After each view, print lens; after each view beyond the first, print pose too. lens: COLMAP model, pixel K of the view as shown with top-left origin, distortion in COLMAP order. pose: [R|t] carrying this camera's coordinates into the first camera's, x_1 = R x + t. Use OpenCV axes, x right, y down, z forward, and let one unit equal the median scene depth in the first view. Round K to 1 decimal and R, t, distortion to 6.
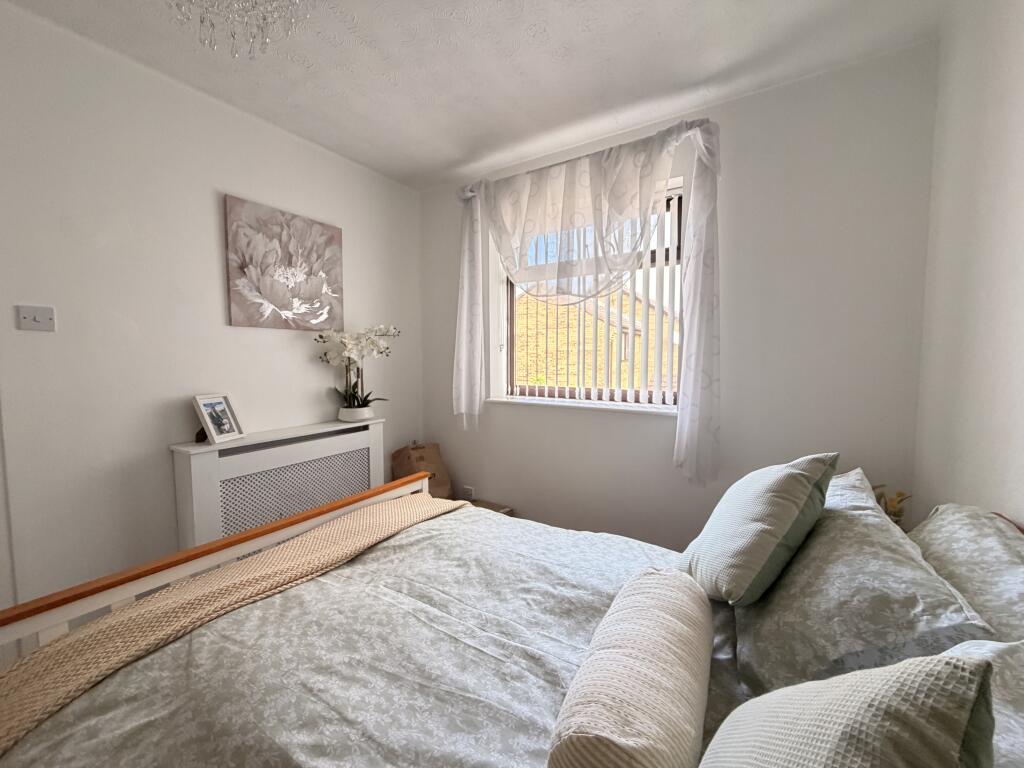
lens RADIAL K [[415.6, 0, 510.9], [0, 415.6, 383.5], [0, 0, 1]] dist [0.001352, 0.000033]
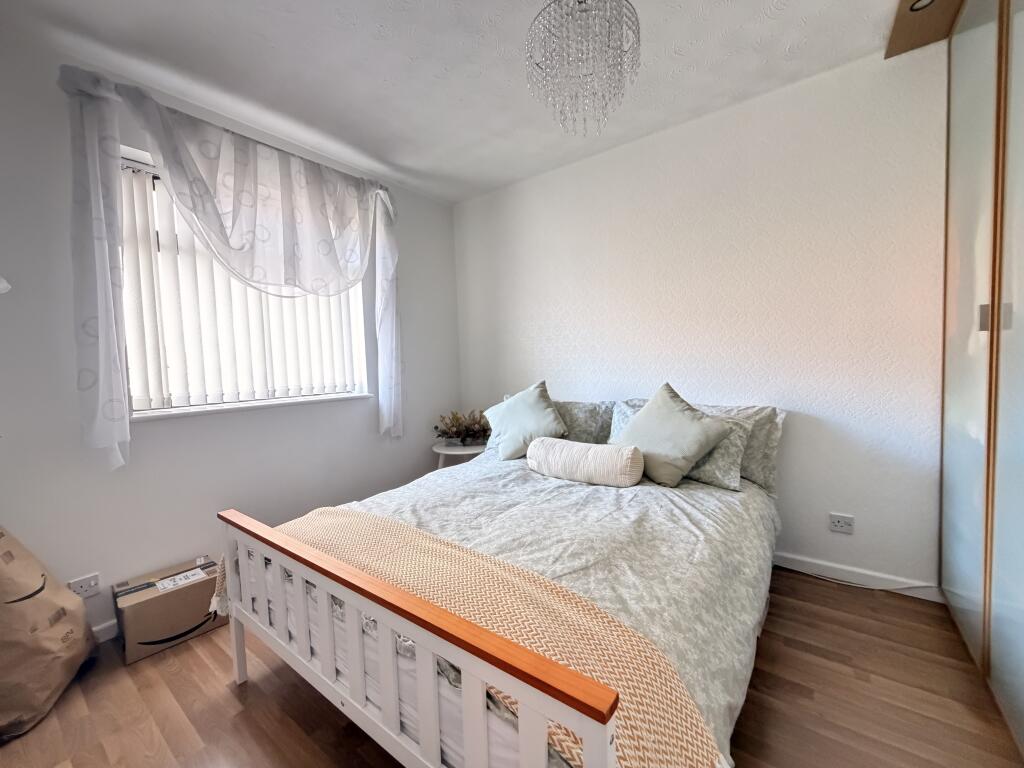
lens RADIAL K [[415.6, 0, 511.5], [0, 415.6, 383.4], [0, 0, 1]] dist [0.001352, 0.000033]
pose [[0.059106, -0.055199, 0.996724, -1.571307], [0.099381, 0.993835, 0.049145, 0.029082], [-0.993292, 0.096150, 0.064228, 0.849032]]
